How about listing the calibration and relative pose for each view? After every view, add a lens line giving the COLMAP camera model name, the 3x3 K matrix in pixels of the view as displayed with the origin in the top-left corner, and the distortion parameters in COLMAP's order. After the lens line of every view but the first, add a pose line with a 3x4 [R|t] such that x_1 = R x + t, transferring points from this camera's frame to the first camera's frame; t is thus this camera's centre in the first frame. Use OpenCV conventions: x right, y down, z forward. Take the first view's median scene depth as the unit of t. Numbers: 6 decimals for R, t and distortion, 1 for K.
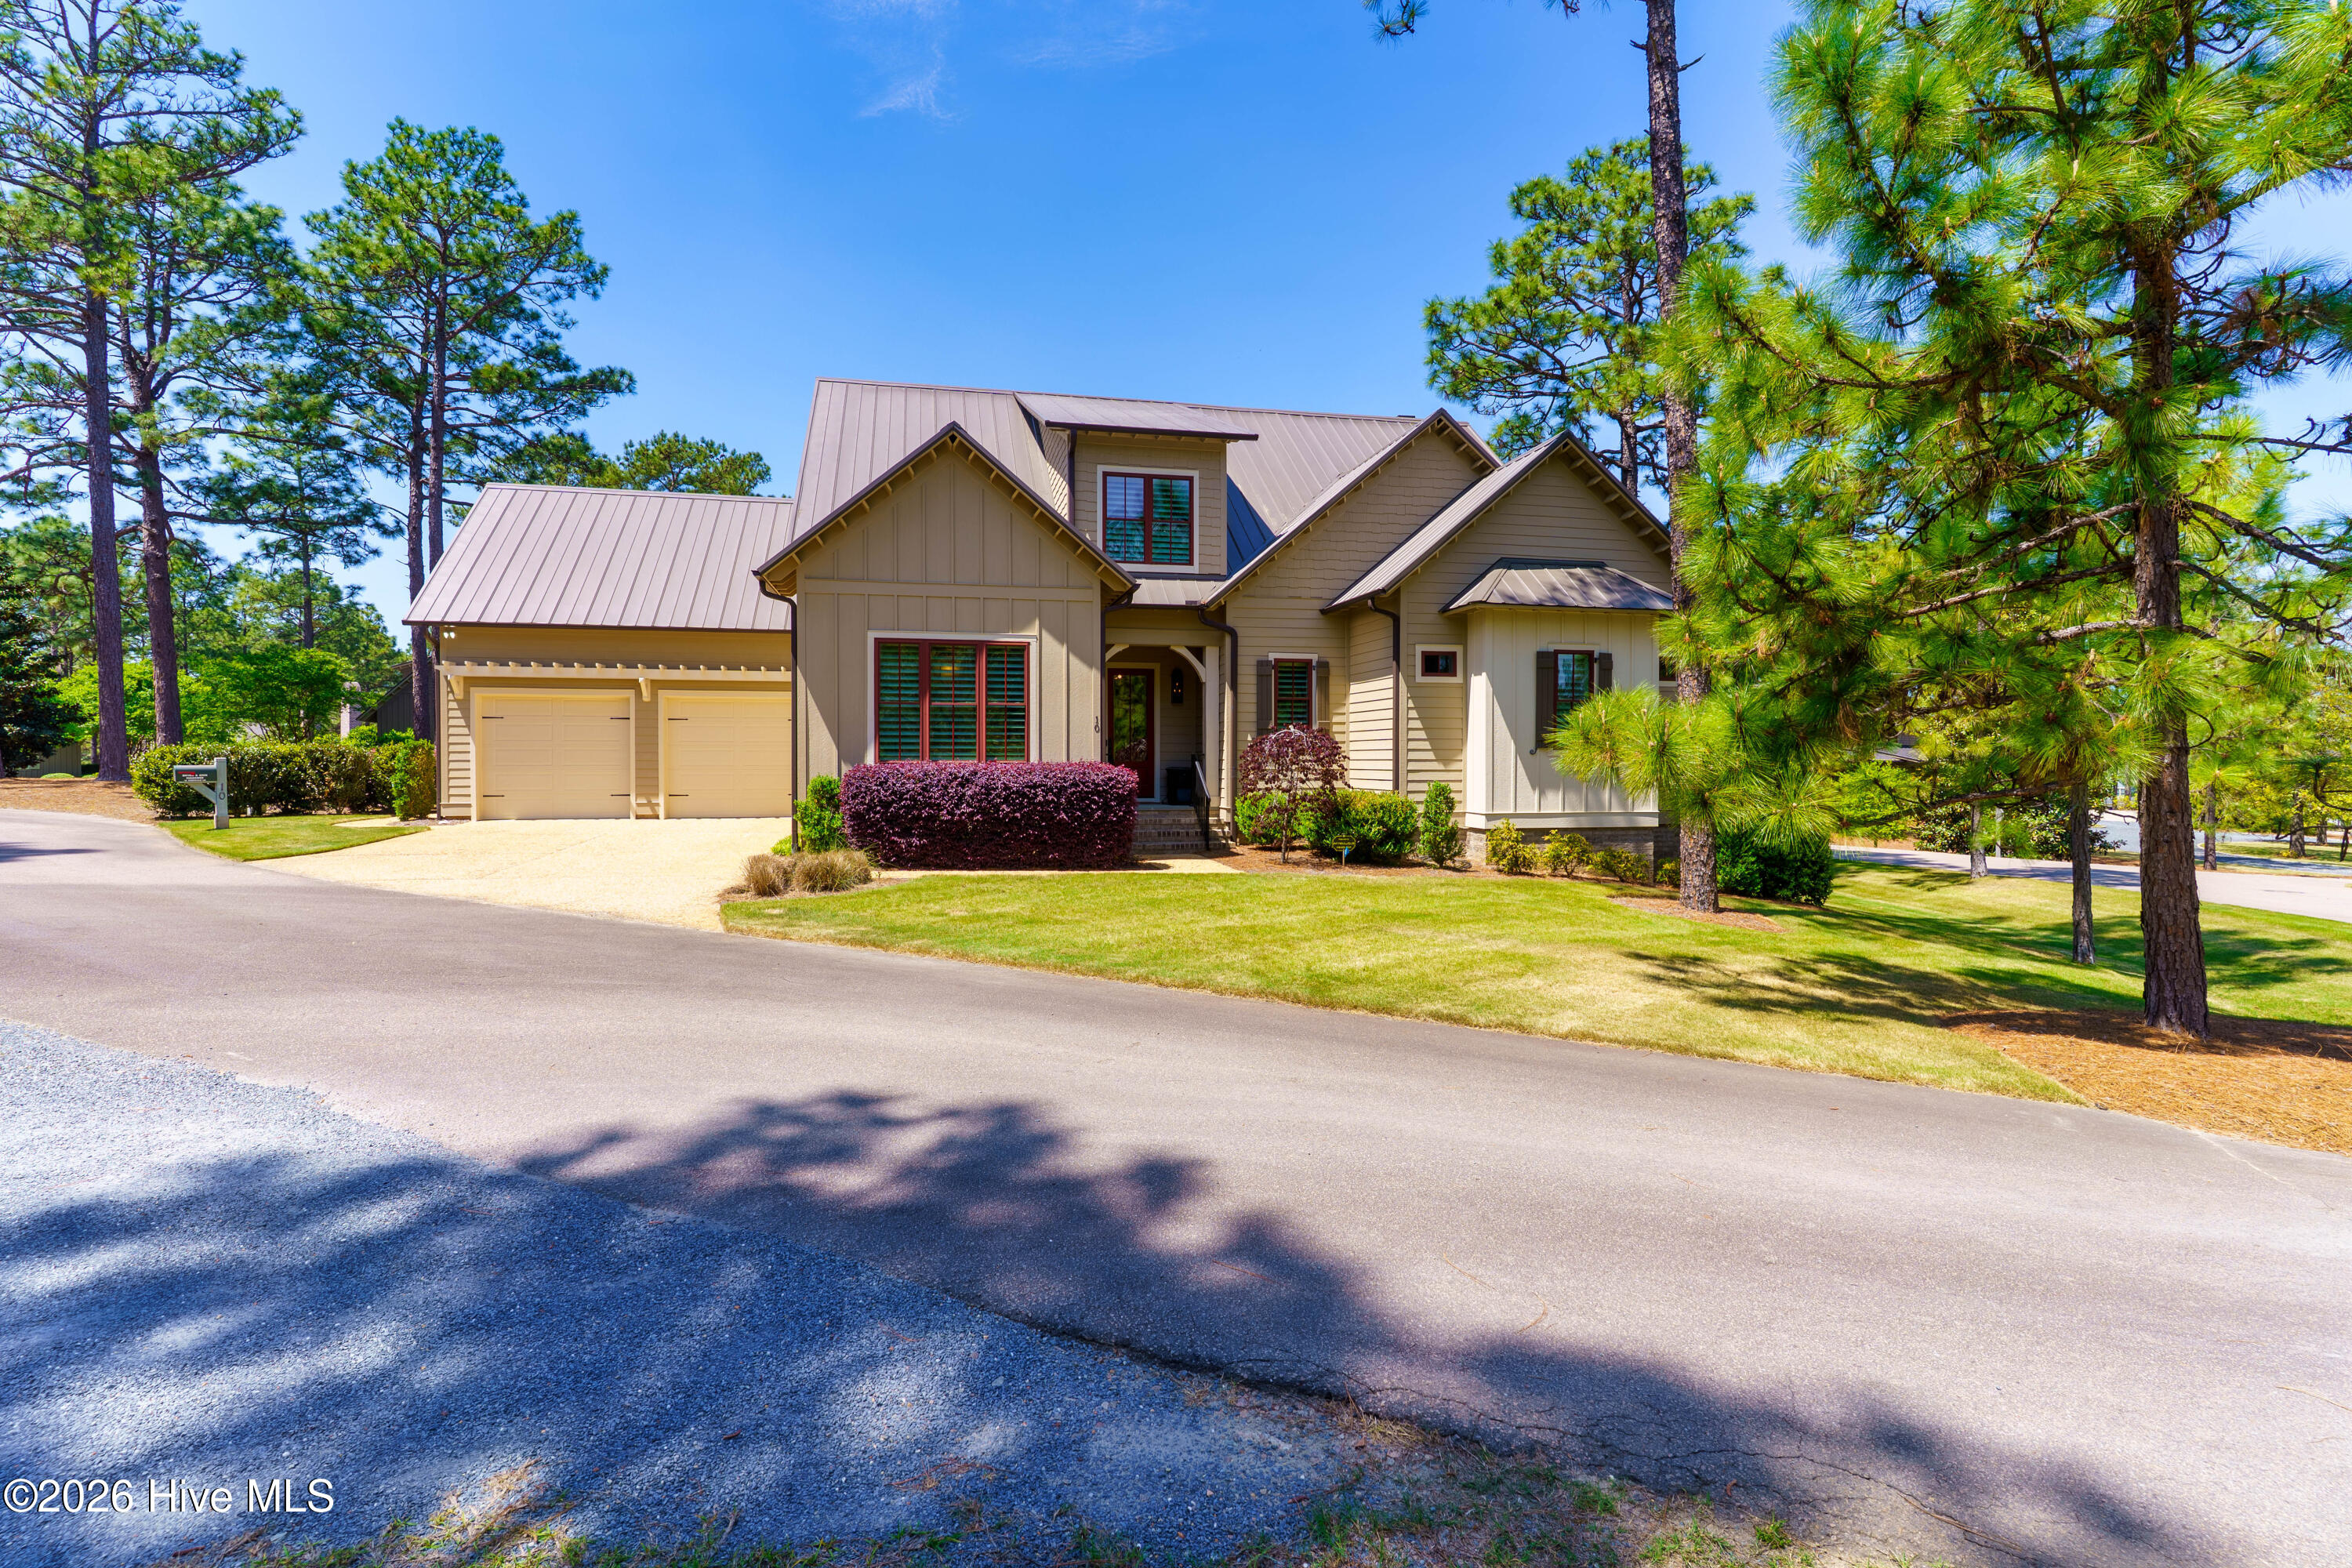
lens RADIAL K [[1164.3, 0, 1176.0], [0, 1164.3, 784.0], [0, 0, 1]] dist [0.000525, 0.000330]
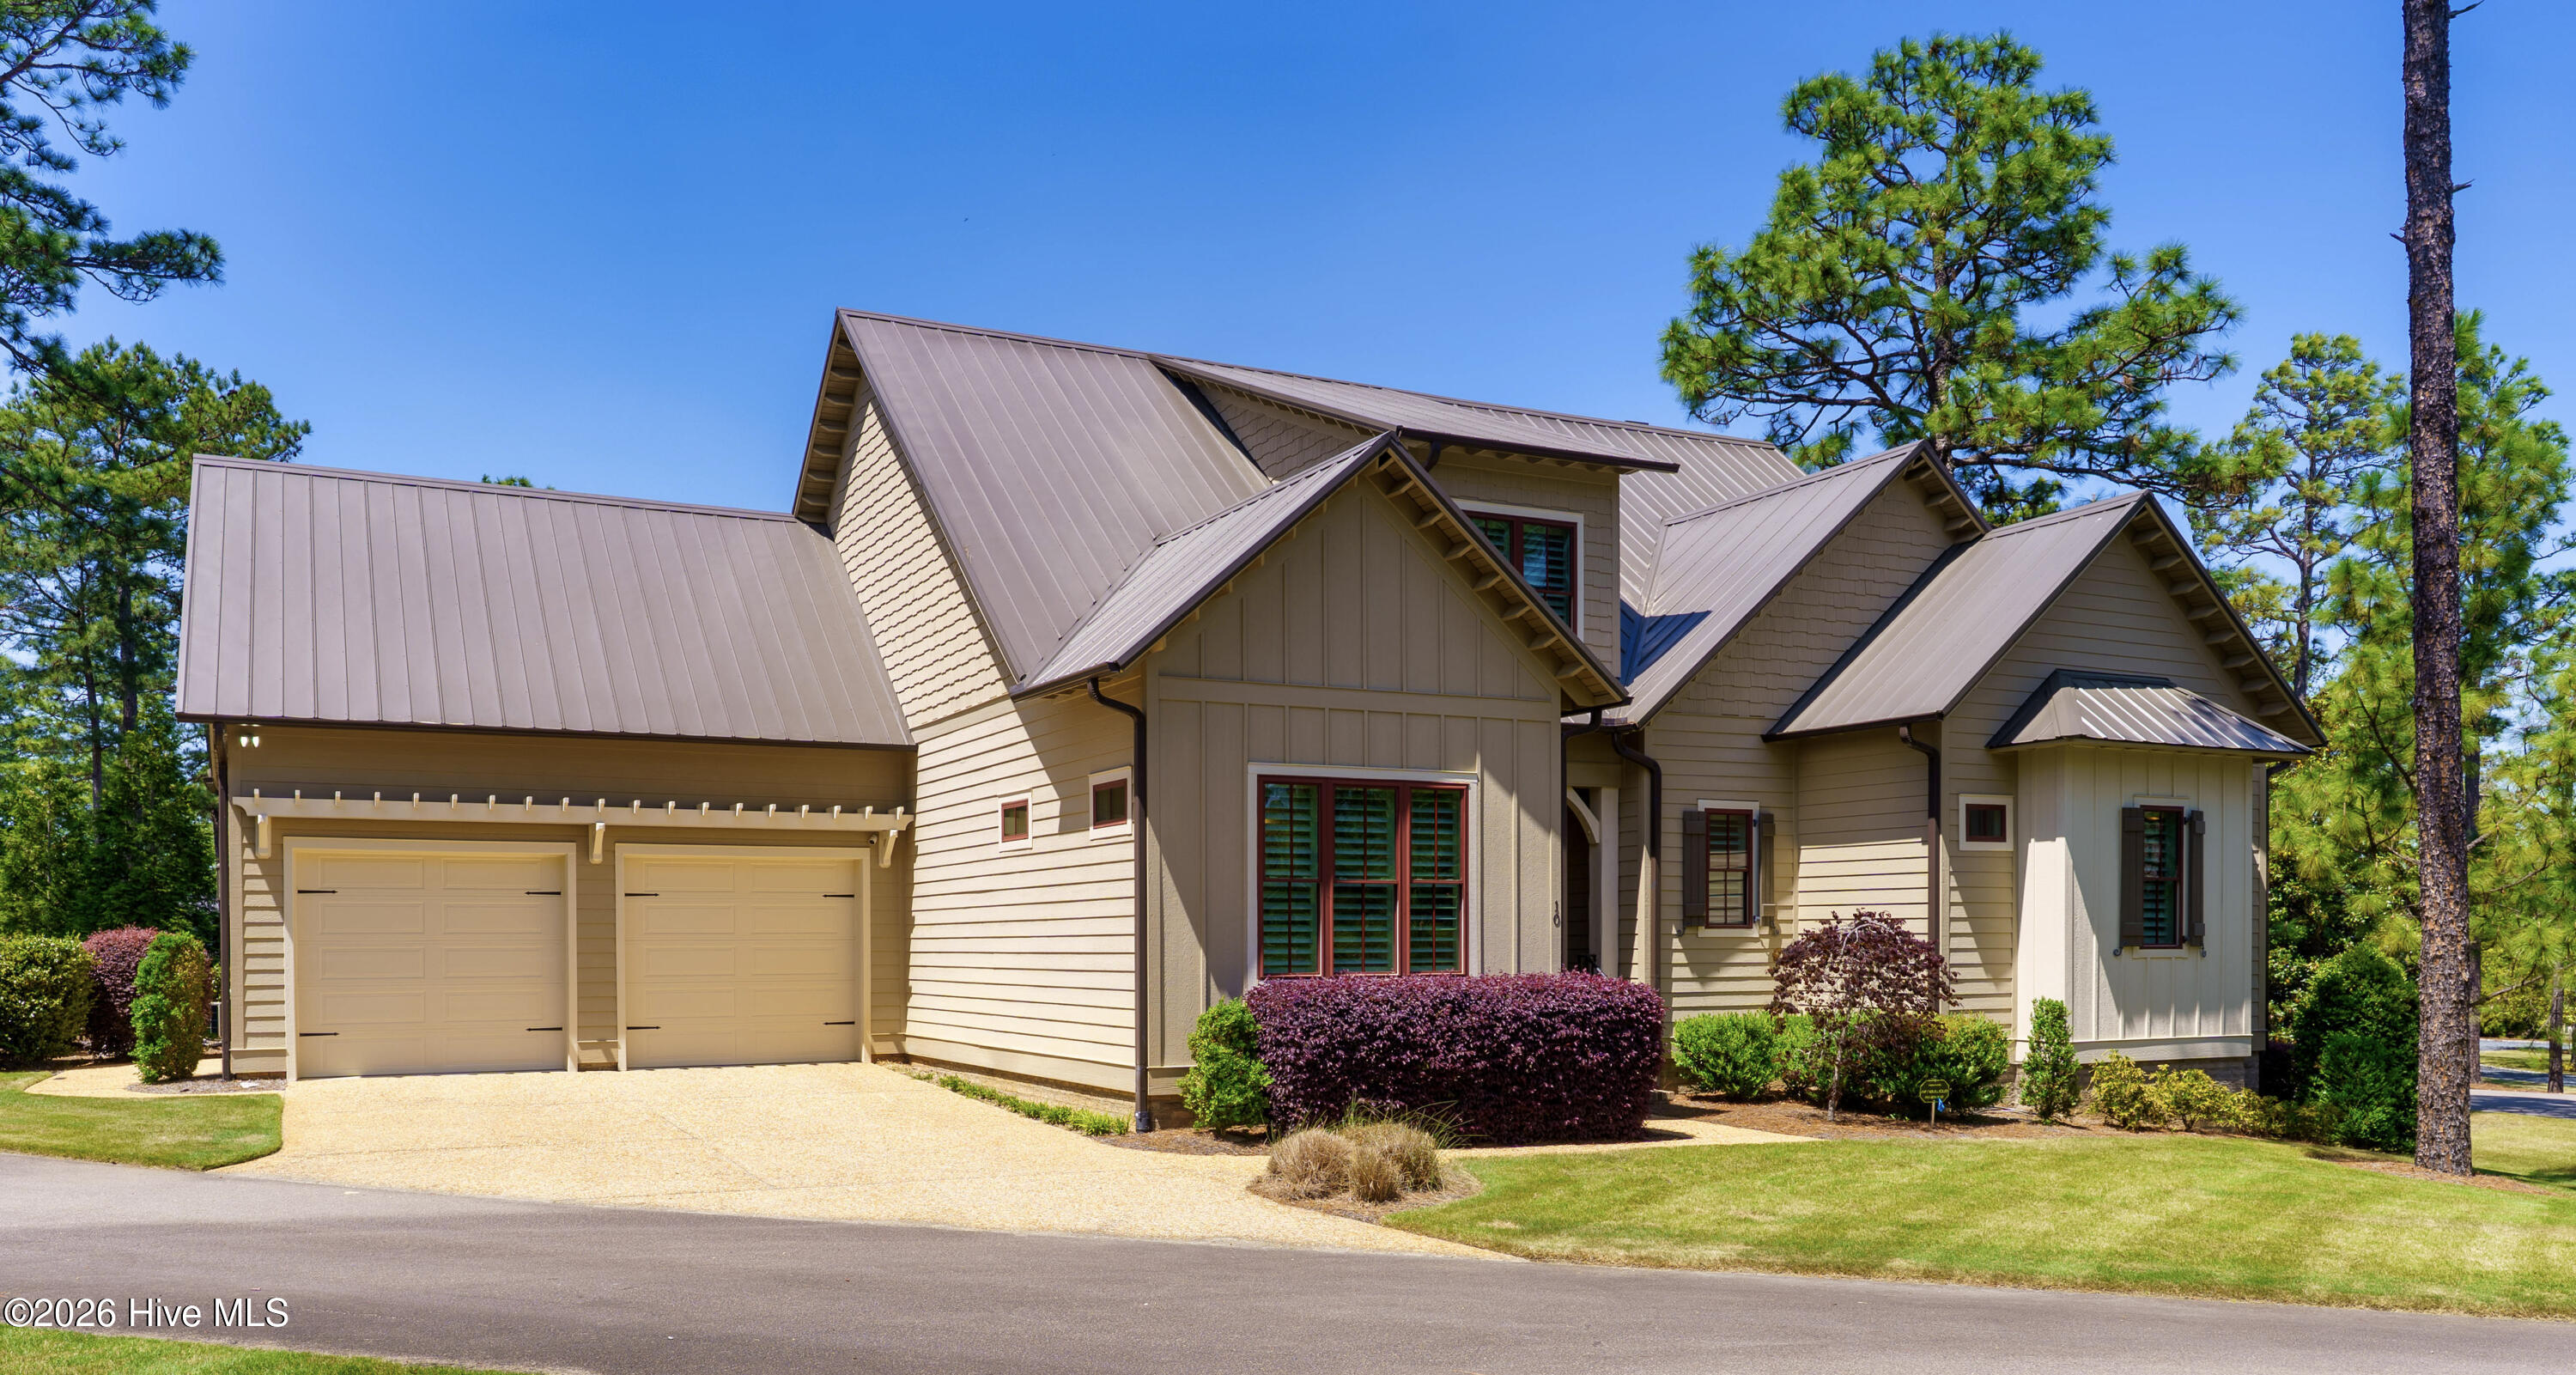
lens RADIAL K [[1979.2, 0, 1250.9], [0, 1979.2, 966.3], [0, 0, 1]] dist [-0.009774, -0.003551]
pose [[0.969932, -0.006059, 0.243299, -0.435083], [0.007279, 0.999965, -0.004117, -0.016680], [-0.243266, 0.005764, 0.969943, -0.012783]]
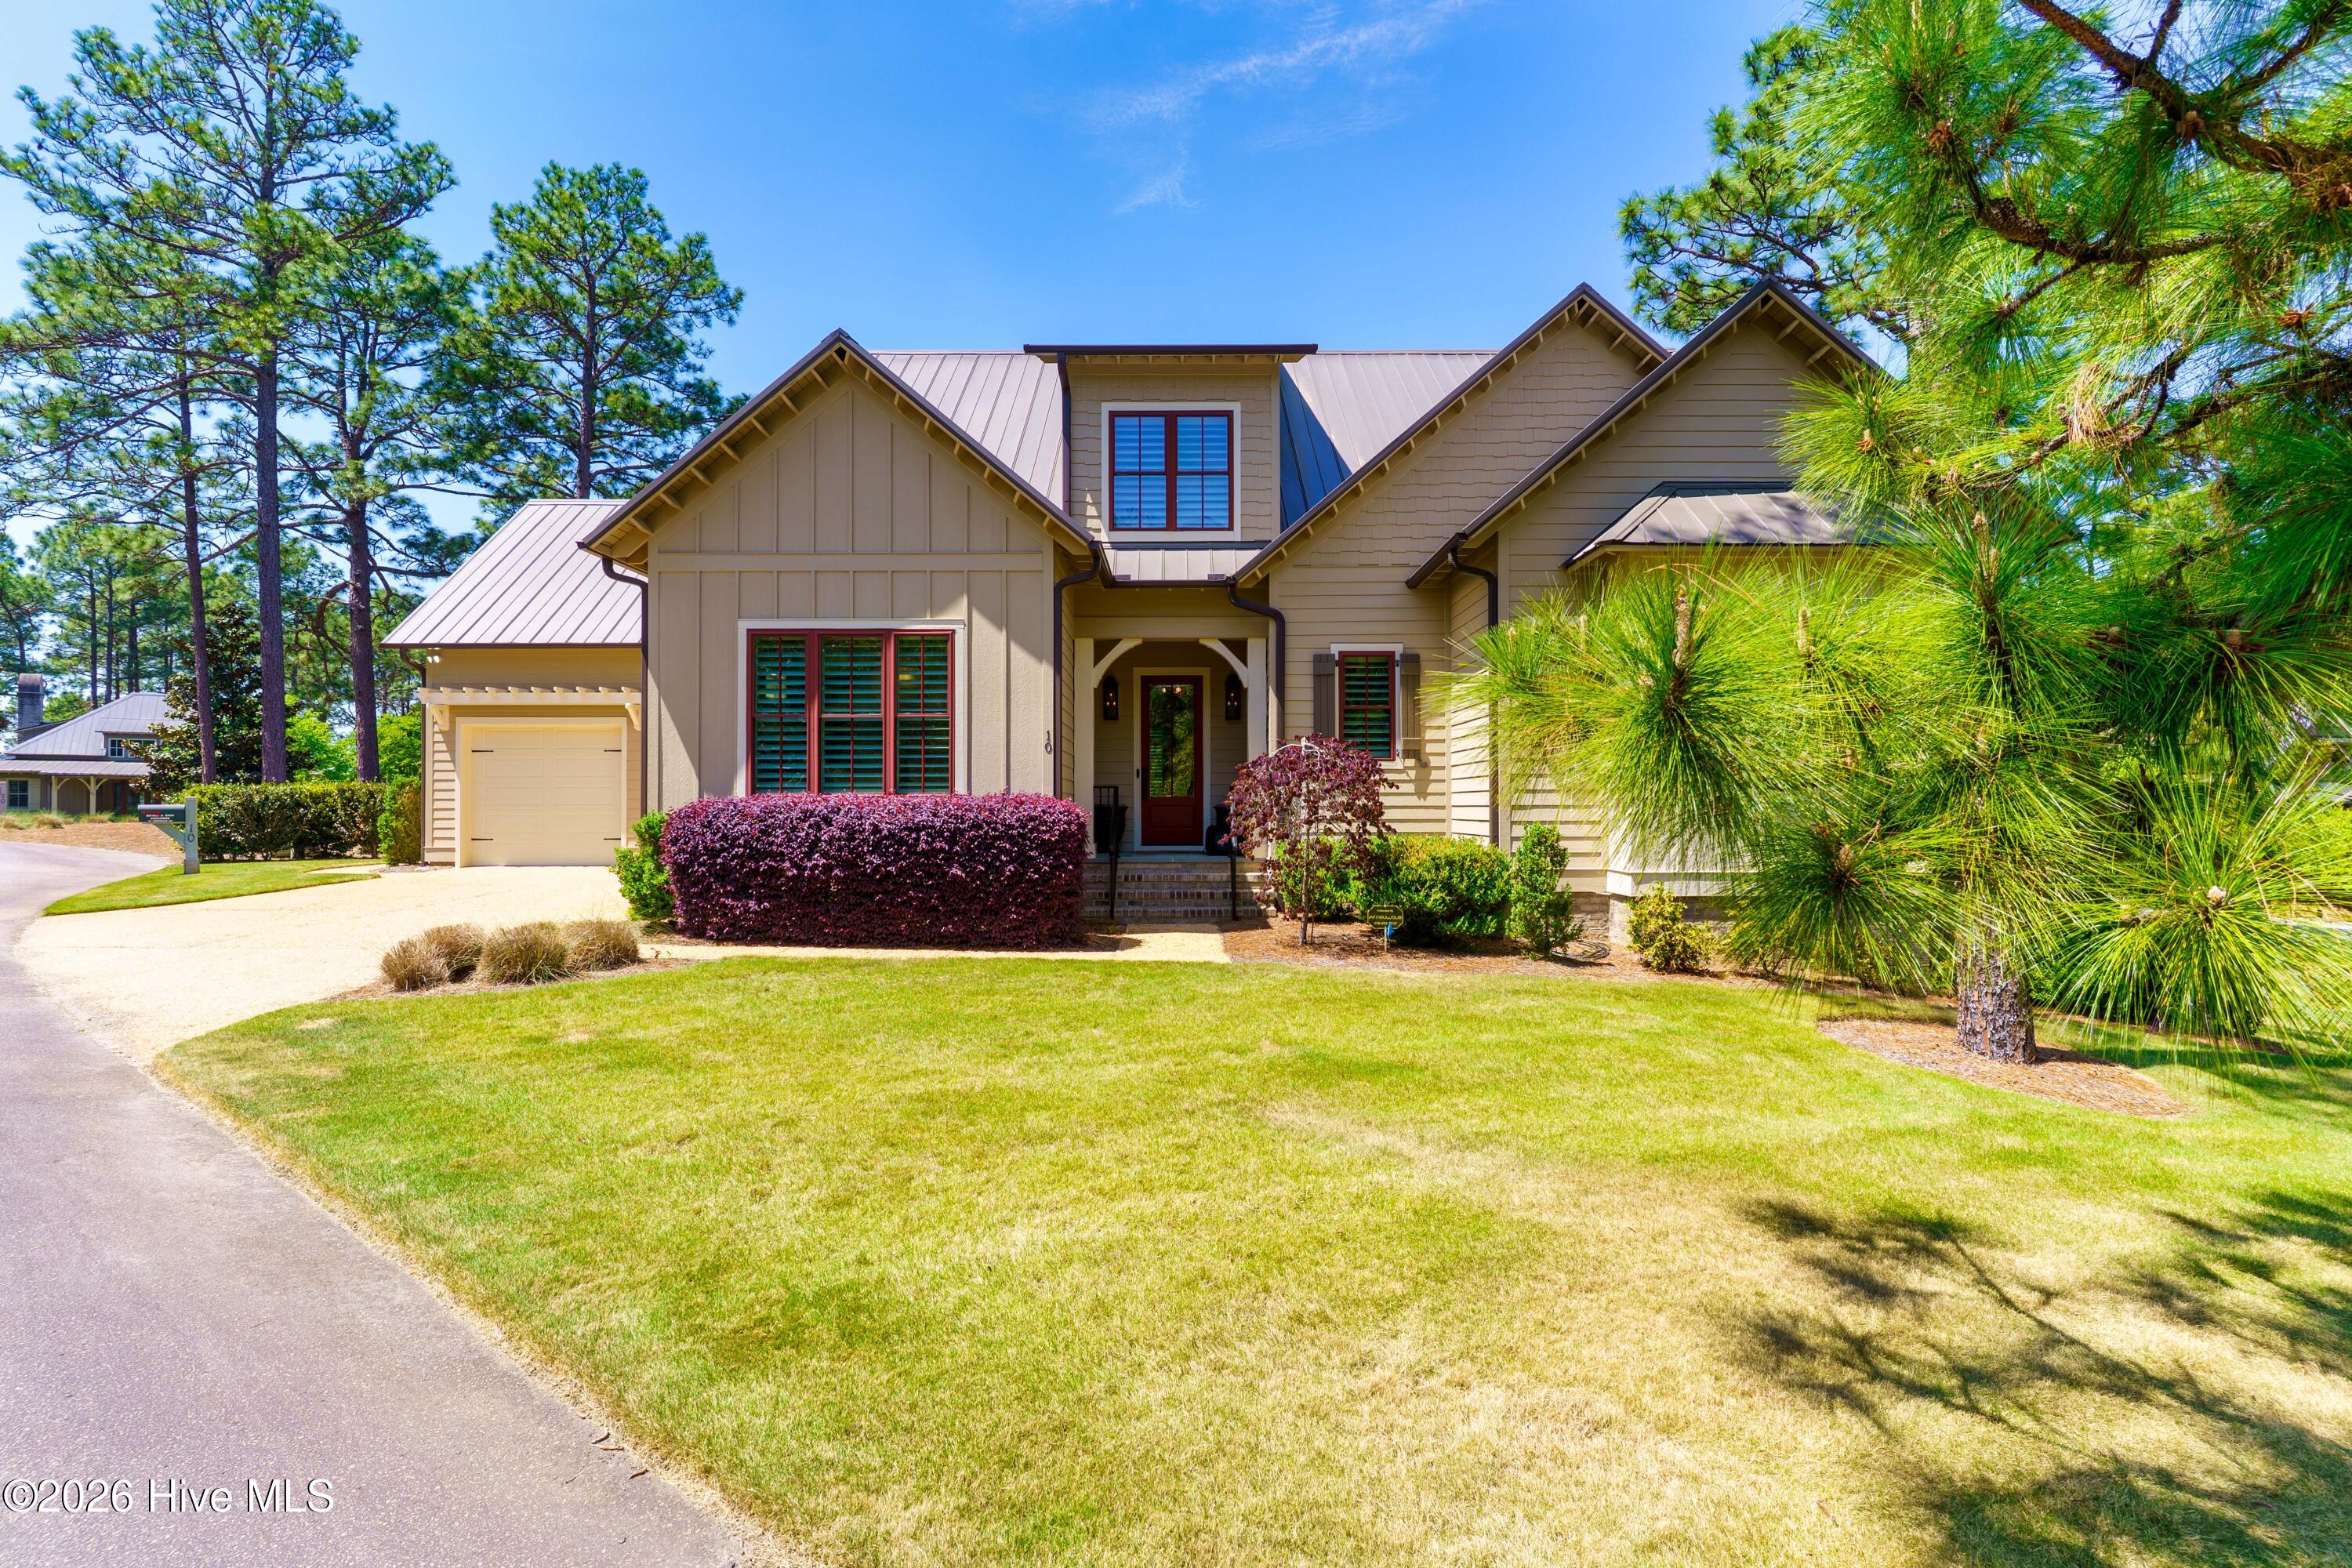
lens RADIAL K [[1163.5, 0, 1178.0], [0, 1163.5, 805.4], [0, 0, 1]] dist [0.002931, 0.000757]
pose [[0.974632, -0.002355, -0.223799, 0.148652], [-0.002254, 0.999791, -0.020341, 0.001578], [0.223800, 0.020329, 0.974423, 0.283085]]
